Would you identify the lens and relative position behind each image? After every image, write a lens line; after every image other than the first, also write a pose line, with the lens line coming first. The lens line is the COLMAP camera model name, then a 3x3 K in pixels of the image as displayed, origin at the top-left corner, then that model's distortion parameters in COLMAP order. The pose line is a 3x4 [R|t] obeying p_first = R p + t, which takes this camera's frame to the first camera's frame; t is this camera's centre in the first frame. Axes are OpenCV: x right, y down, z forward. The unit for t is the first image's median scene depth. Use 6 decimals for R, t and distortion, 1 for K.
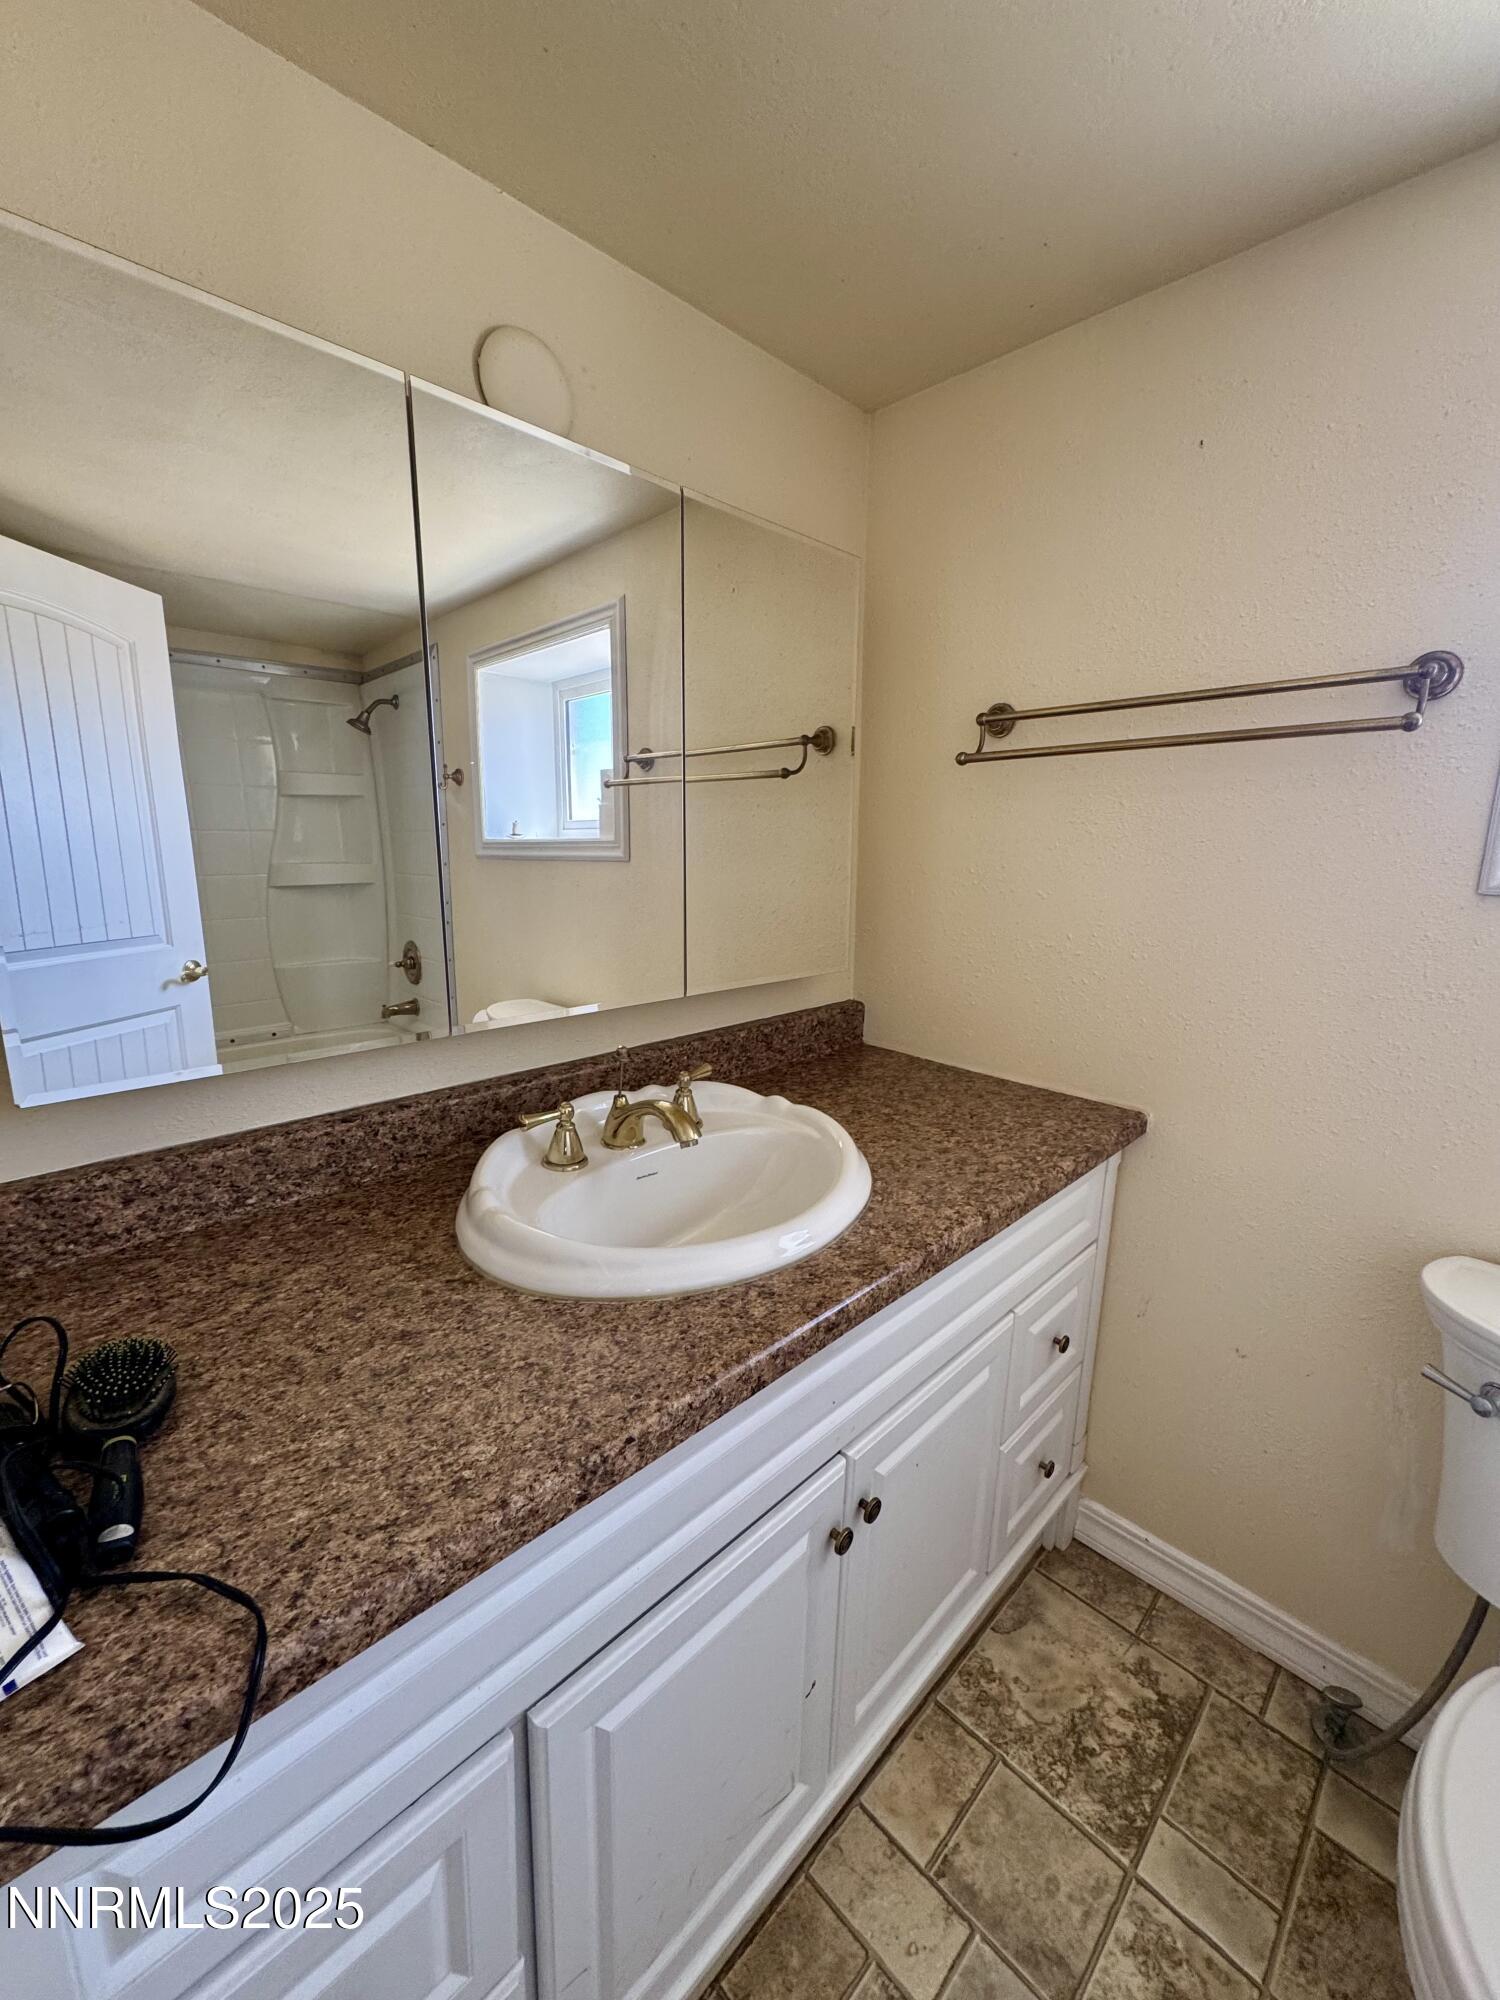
lens RADIAL K [[797.7, 0, 749.0], [0, 797.7, 998.2], [0, 0, 1]] dist [-0.000828, -0.000268]
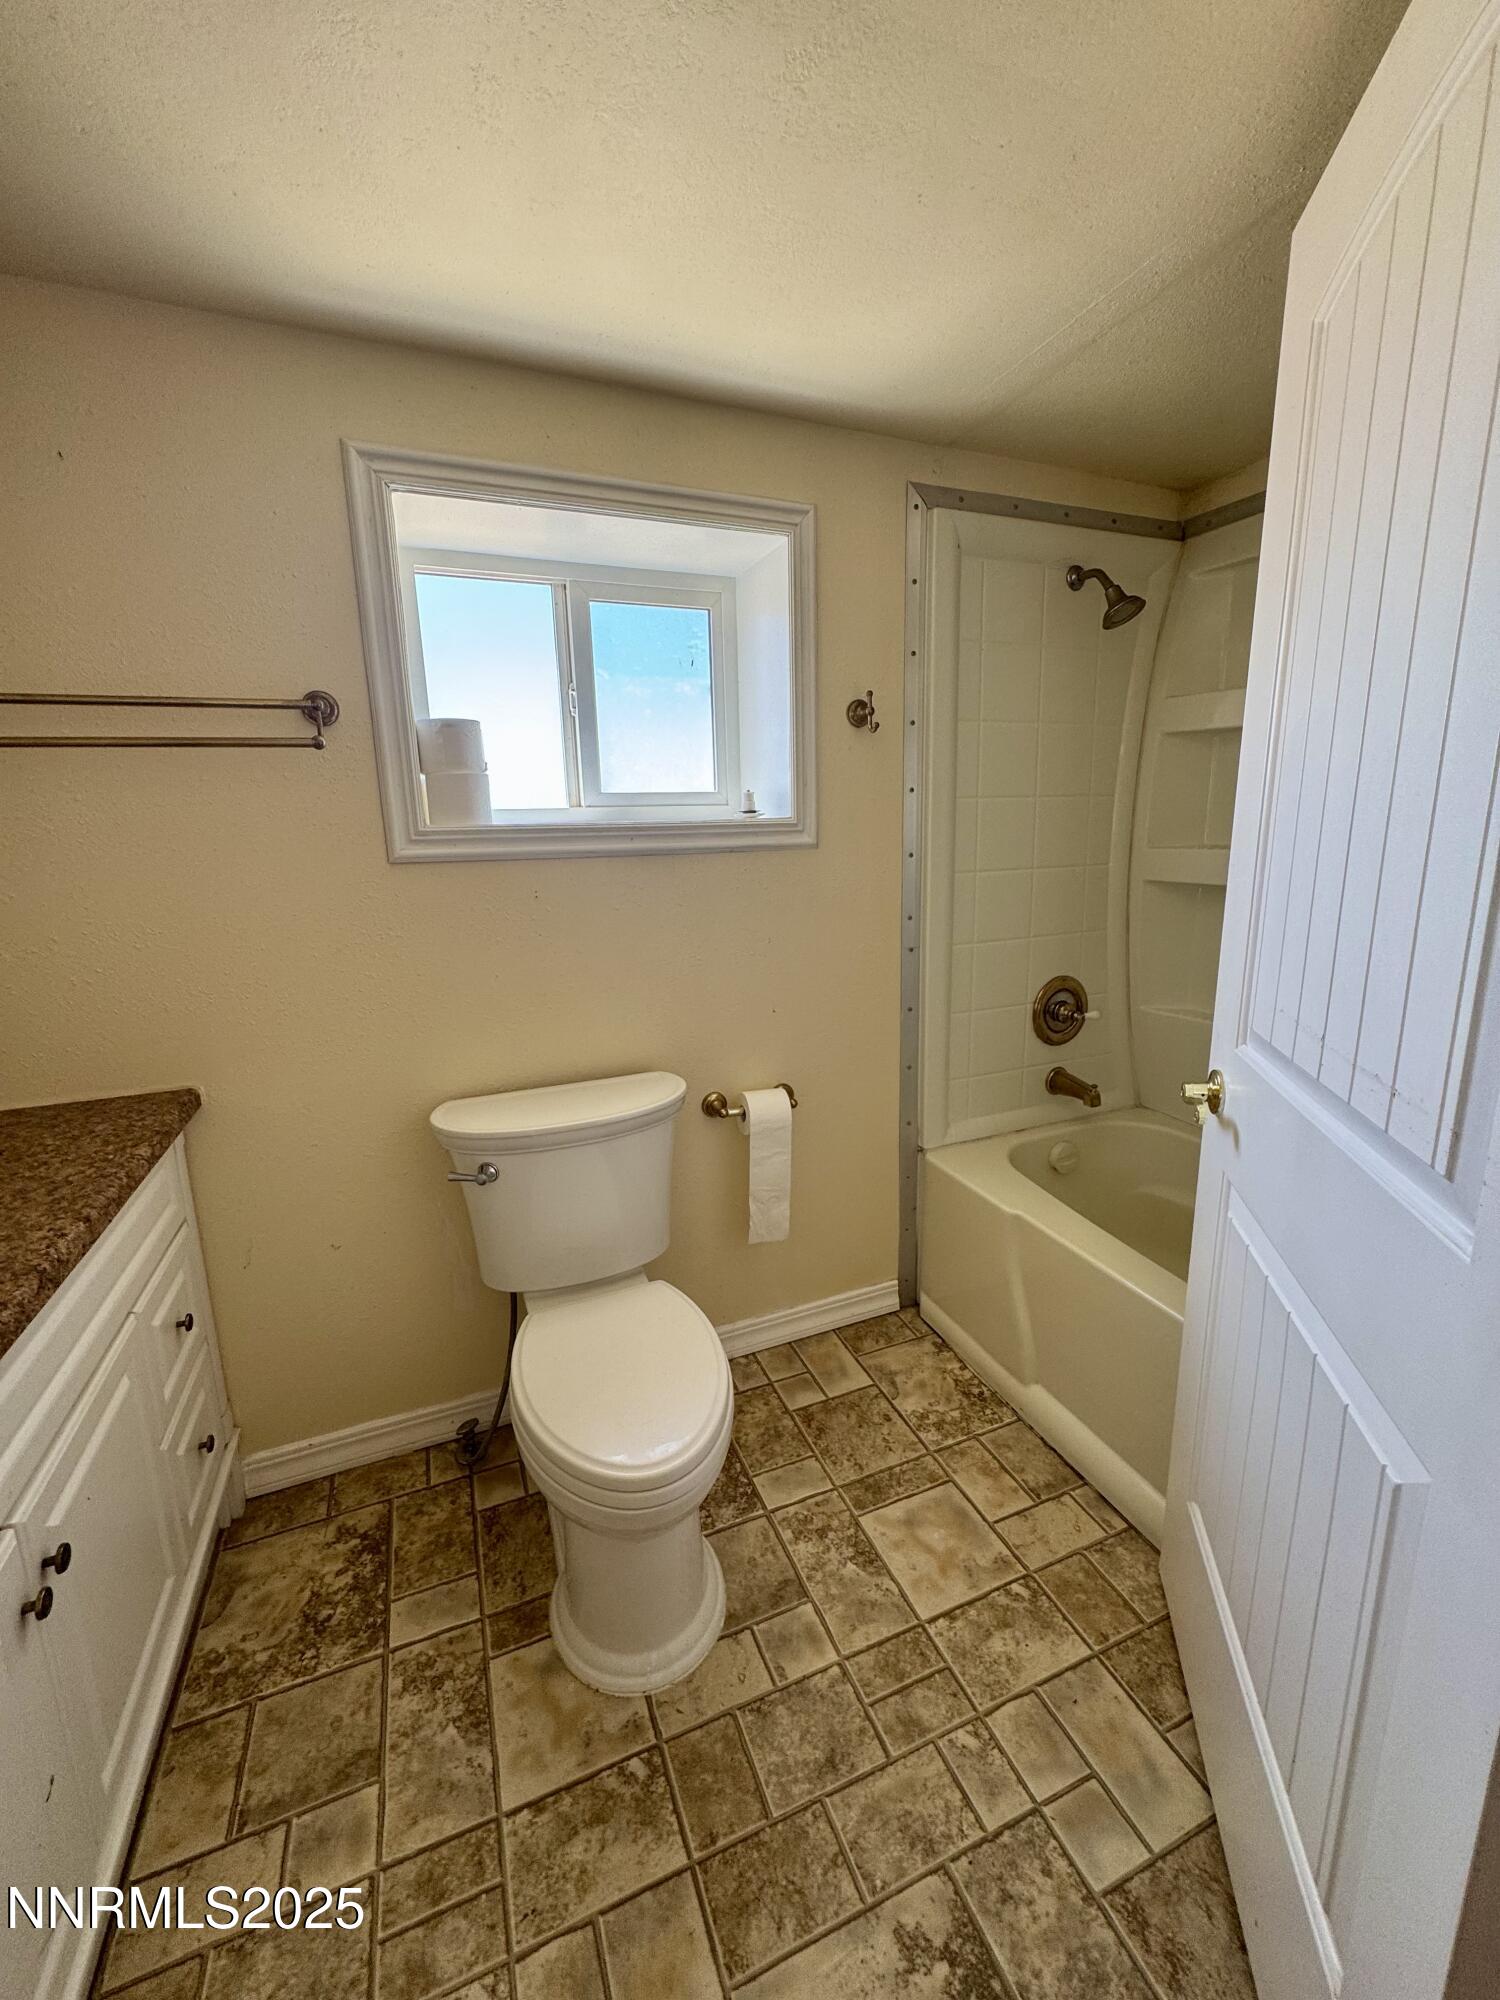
lens RADIAL K [[797.7, 0, 756.4], [0, 797.7, 994.2], [0, 0, 1]] dist [-0.000828, -0.000268]
pose [[0.375155, -0.214185, 0.901878, -0.179259], [0.209627, 0.967337, 0.142532, 0.030125], [-0.902948, 0.135586, 0.407800, -0.152908]]
